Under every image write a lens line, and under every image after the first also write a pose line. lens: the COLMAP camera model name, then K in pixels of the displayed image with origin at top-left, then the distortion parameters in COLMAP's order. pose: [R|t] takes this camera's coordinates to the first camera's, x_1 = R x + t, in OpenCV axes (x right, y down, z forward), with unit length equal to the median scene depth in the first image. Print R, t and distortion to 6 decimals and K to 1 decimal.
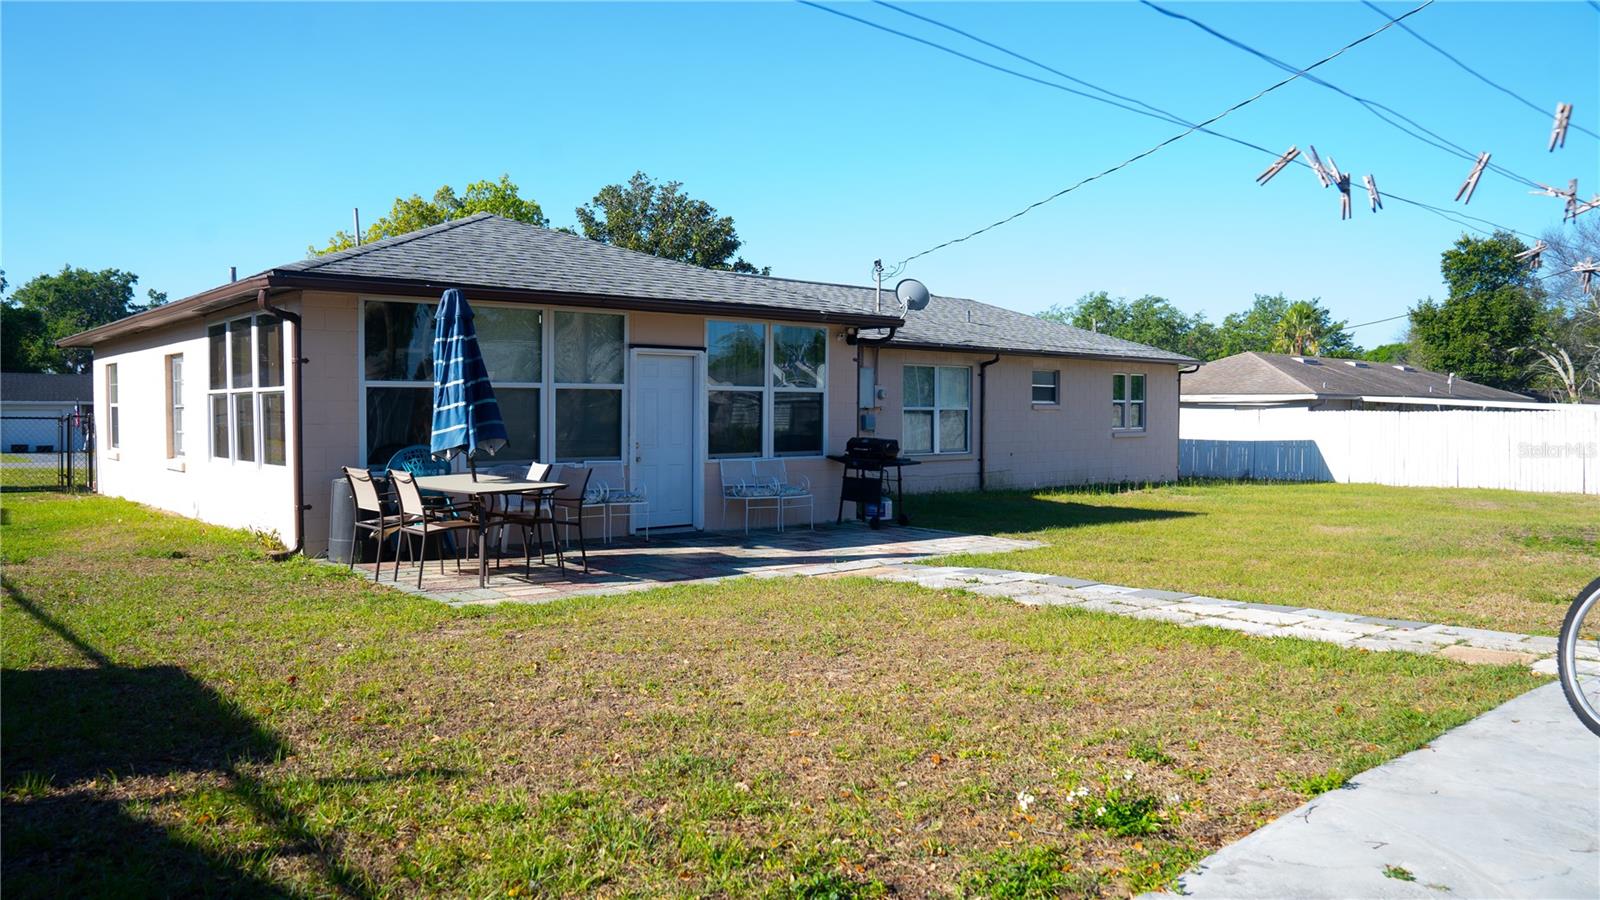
lens RADIAL K [[1150.3, 0, 800.0], [0, 1150.3, 450.0], [0, 0, 1]] dist [-0.118258, 0.086159]
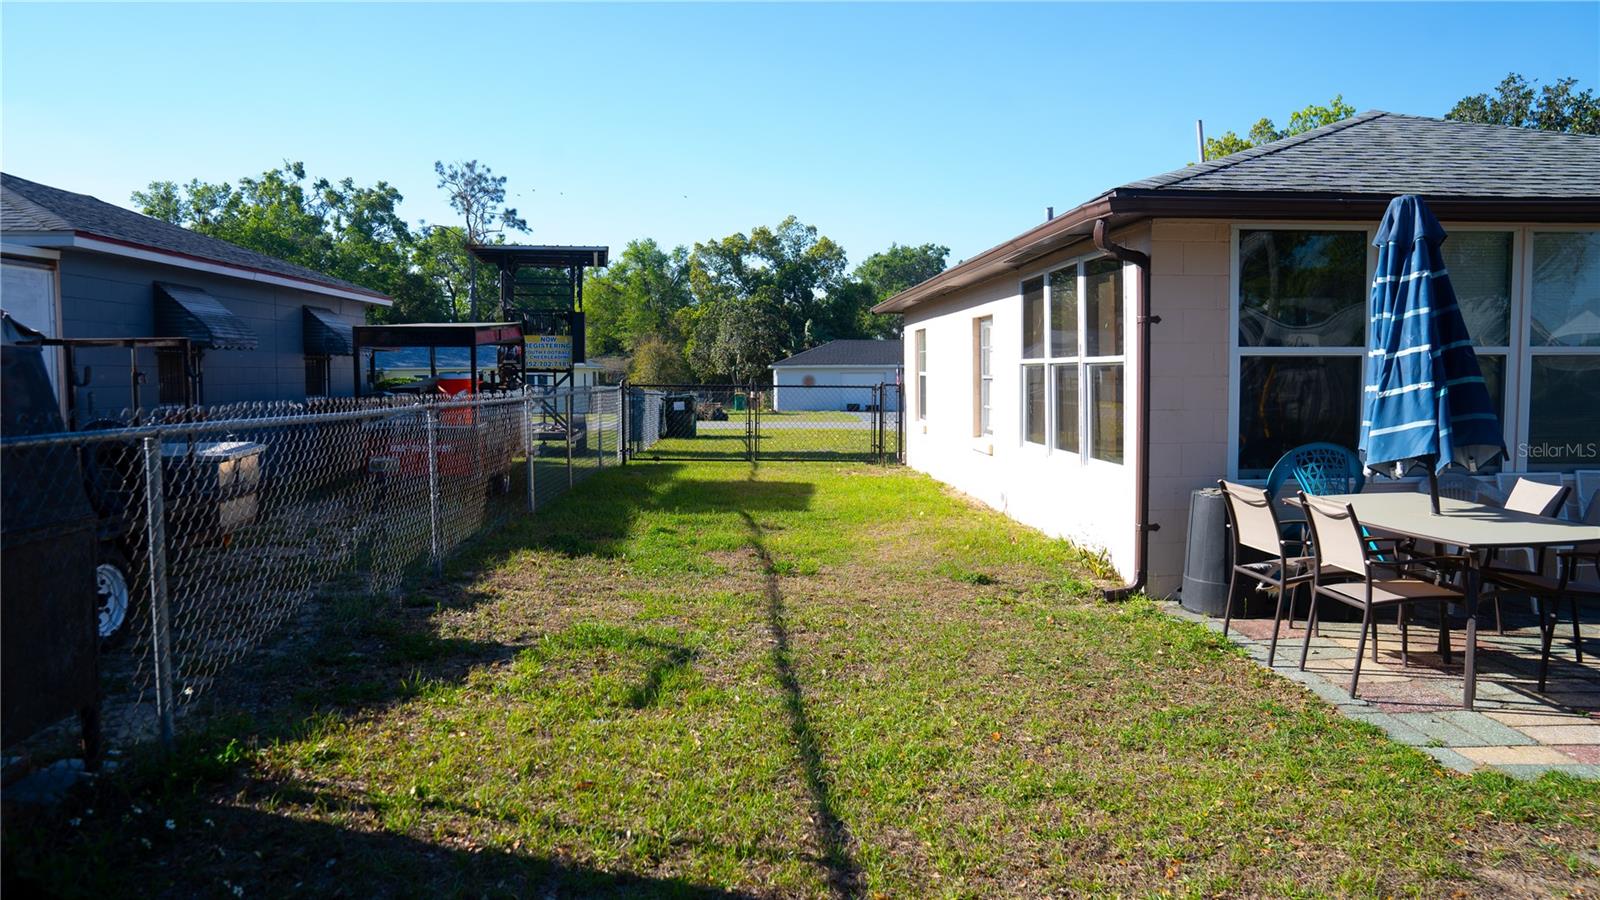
lens RADIAL K [[1172.5, 0, 800.0], [0, 1172.5, 450.0], [0, 0, 1]] dist [-0.086358, 0.003244]
pose [[0.788867, 0.034078, -0.613619, -0.165918], [-0.013803, 0.999192, 0.037747, -0.022049], [0.614409, -0.021307, 0.788700, 0.289440]]
